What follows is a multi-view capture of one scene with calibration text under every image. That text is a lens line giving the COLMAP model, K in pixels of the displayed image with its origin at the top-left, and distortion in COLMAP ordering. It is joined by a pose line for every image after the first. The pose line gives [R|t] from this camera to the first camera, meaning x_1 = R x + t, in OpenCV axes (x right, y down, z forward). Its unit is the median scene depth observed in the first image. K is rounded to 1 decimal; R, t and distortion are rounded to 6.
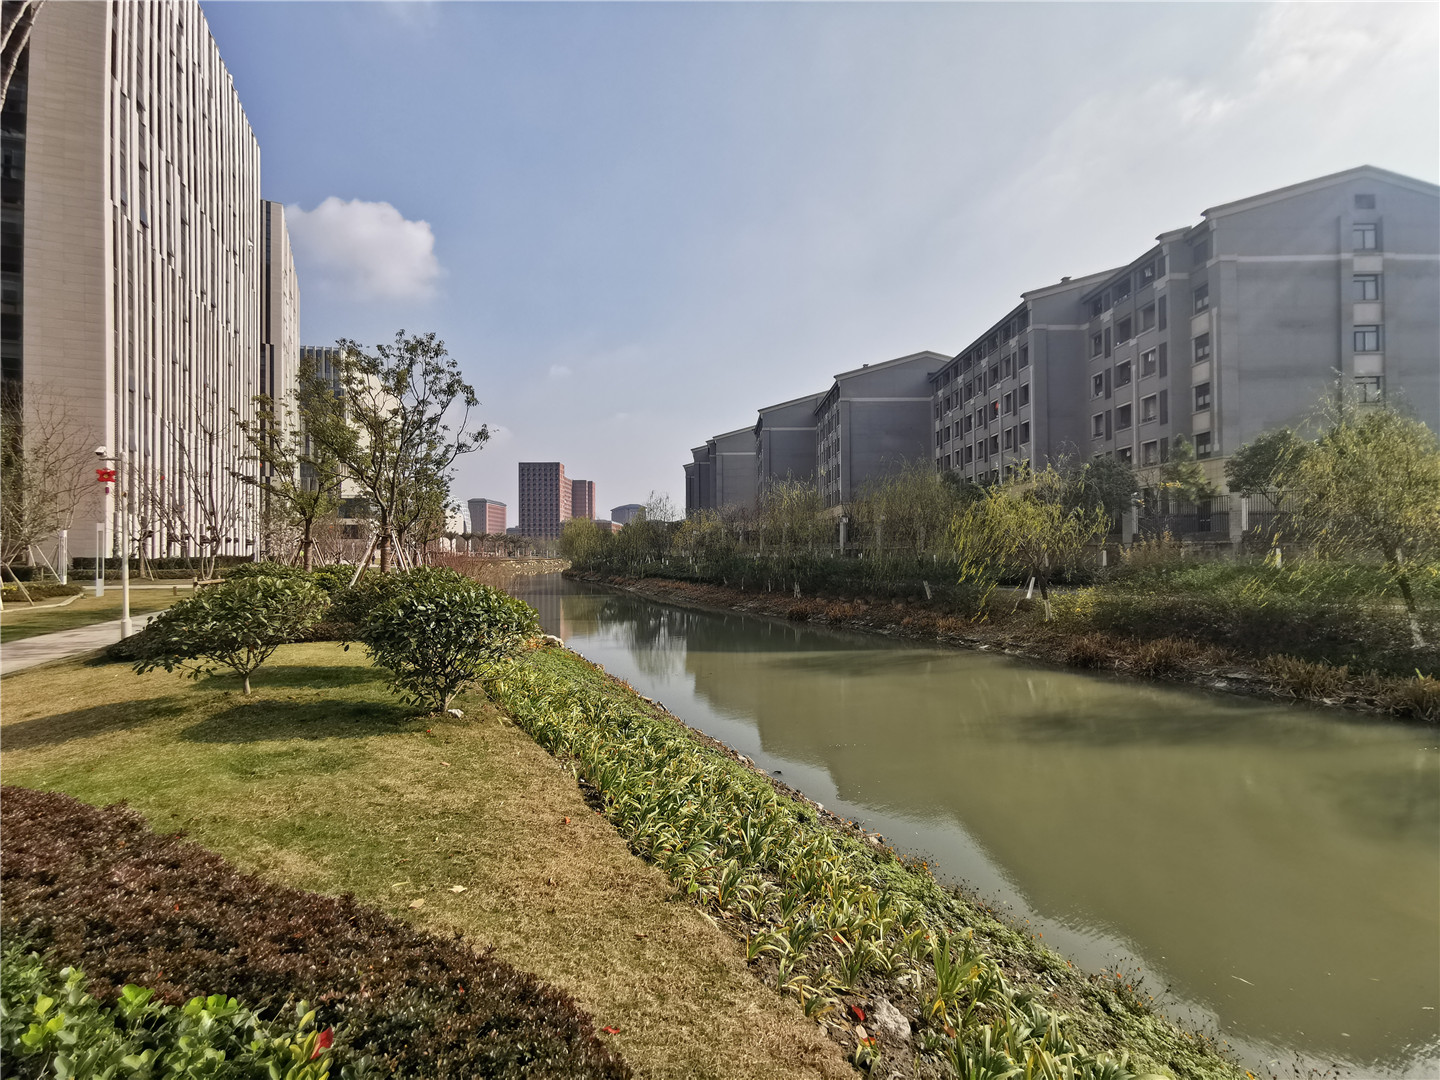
lens RADIAL K [[665.5, 0, 716.3], [0, 665.5, 542.7], [0, 0, 1]] dist [0.001443, 0.000828]
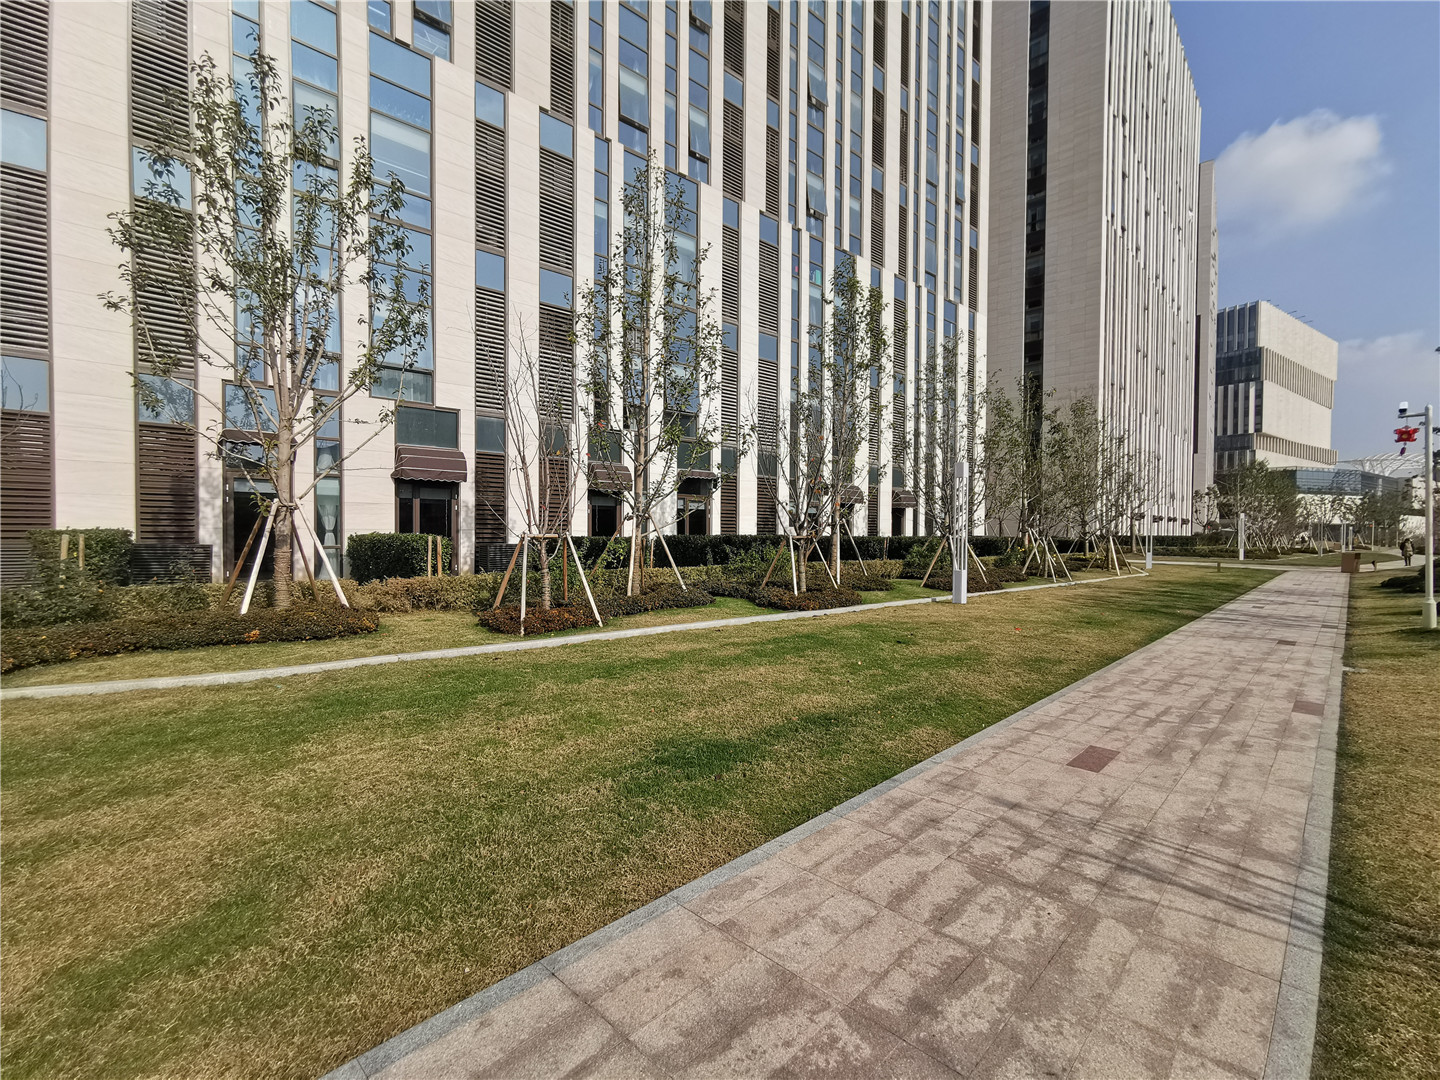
lens RADIAL K [[654.7, 0, 723.4], [0, 654.7, 543.1], [0, 0, 1]] dist [0.003562, 0.000398]
pose [[0.395548, 0.021990, -0.918182, -0.103378], [0.006778, 0.999616, 0.026860, 0.002065], [0.918420, -0.016848, 0.395247, -0.027466]]
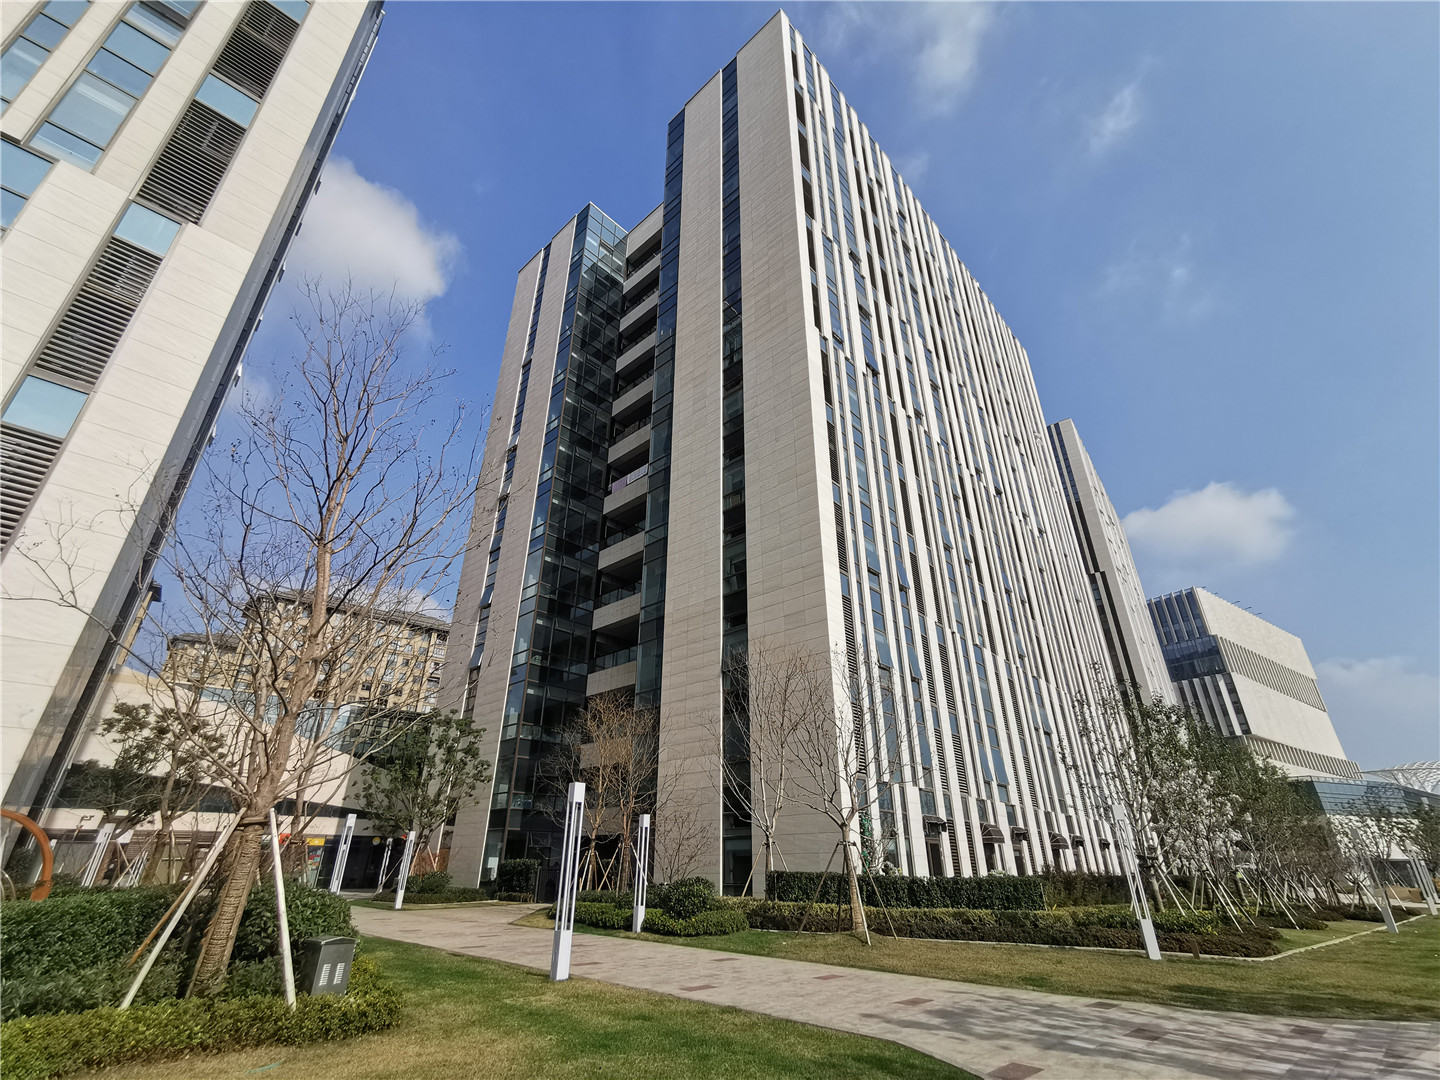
lens RADIAL K [[635.6, 0, 713.4], [0, 635.6, 544.8], [0, 0, 1]] dist [0.018207, 0.000094]
pose [[0.388887, -0.392693, -0.833402, -0.347985], [-0.003941, 0.903891, -0.427746, 0.003424], [0.921277, 0.169629, 0.349964, 0.526107]]
